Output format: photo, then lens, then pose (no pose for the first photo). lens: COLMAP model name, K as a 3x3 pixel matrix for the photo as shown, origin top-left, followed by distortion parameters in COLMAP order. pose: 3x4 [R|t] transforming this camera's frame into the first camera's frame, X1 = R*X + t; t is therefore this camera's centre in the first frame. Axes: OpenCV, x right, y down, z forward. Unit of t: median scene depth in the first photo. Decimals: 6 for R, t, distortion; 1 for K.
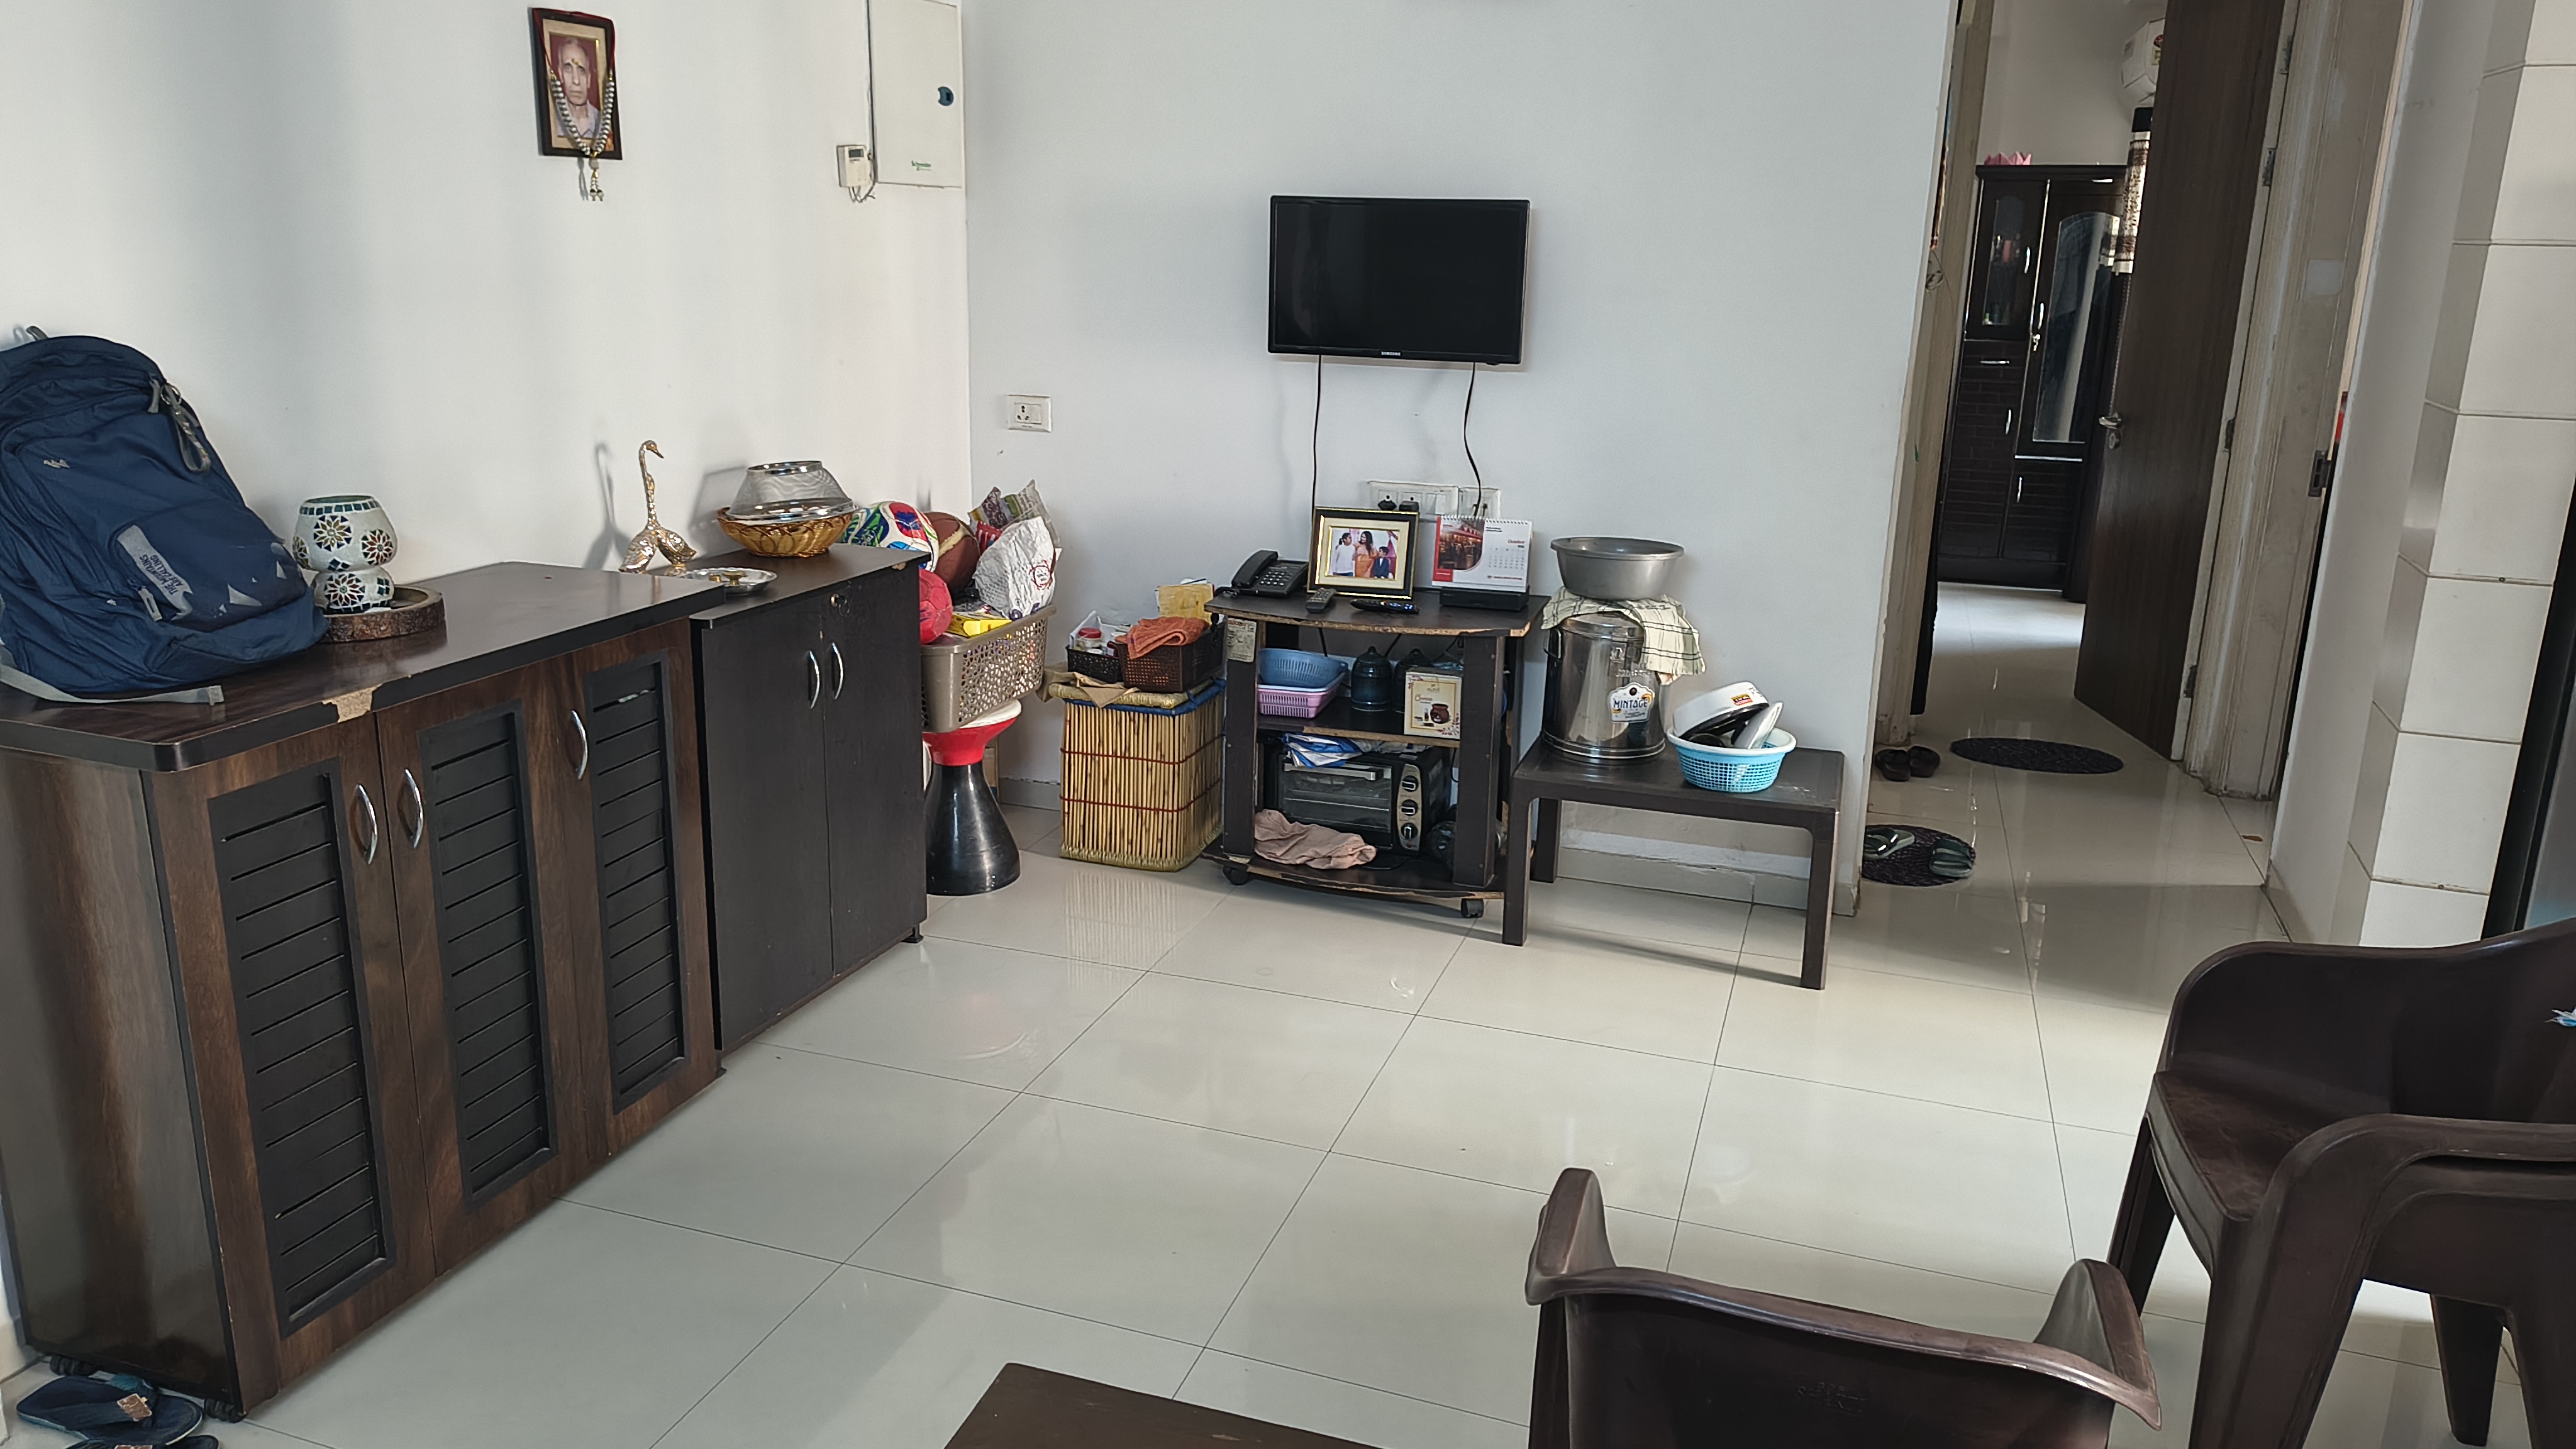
lens RADIAL K [[1731.1, 0, 1285.3], [0, 1731.1, 722.9], [0, 0, 1]] dist [0.007711, -0.002987]
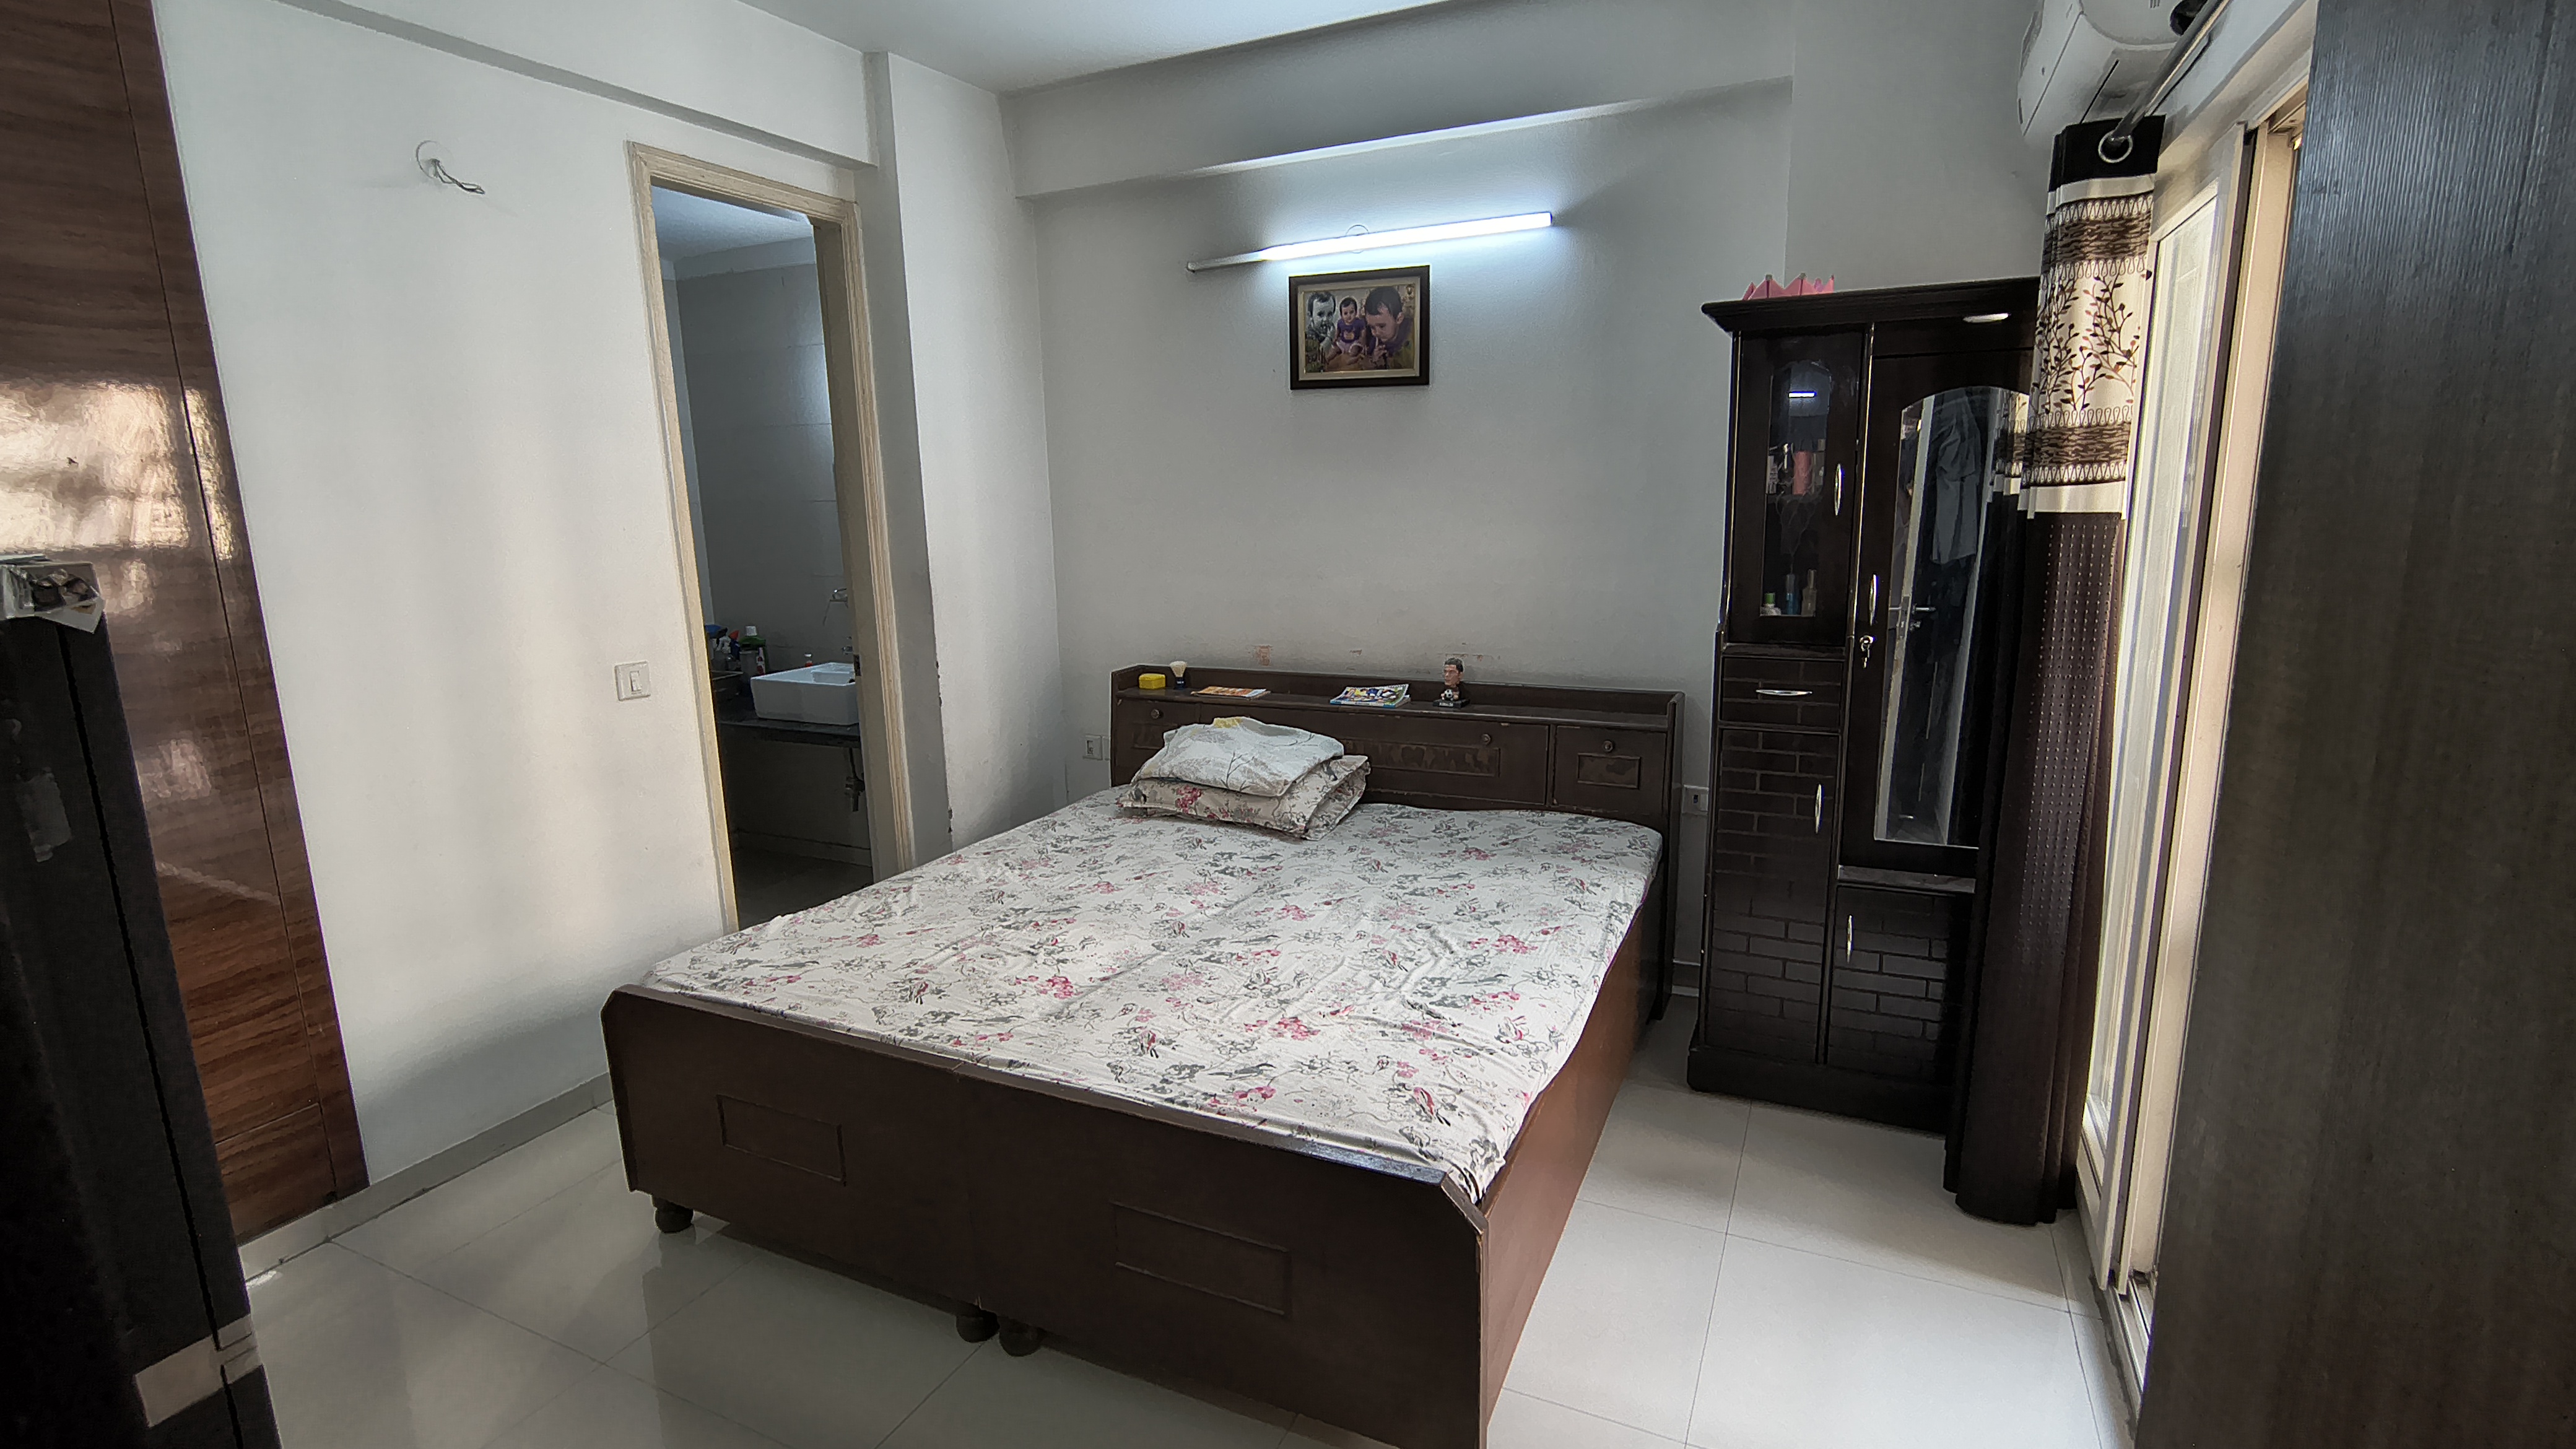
lens RADIAL K [[1203.8, 0, 1291.3], [0, 1203.8, 721.3], [0, 0, 1]] dist [-0.006267, 0.000268]
pose [[0.992051, -0.018386, -0.124488, 0.313454], [0.009126, 0.997176, -0.074544, -0.176301], [0.125507, 0.072815, 0.989417, 0.644217]]
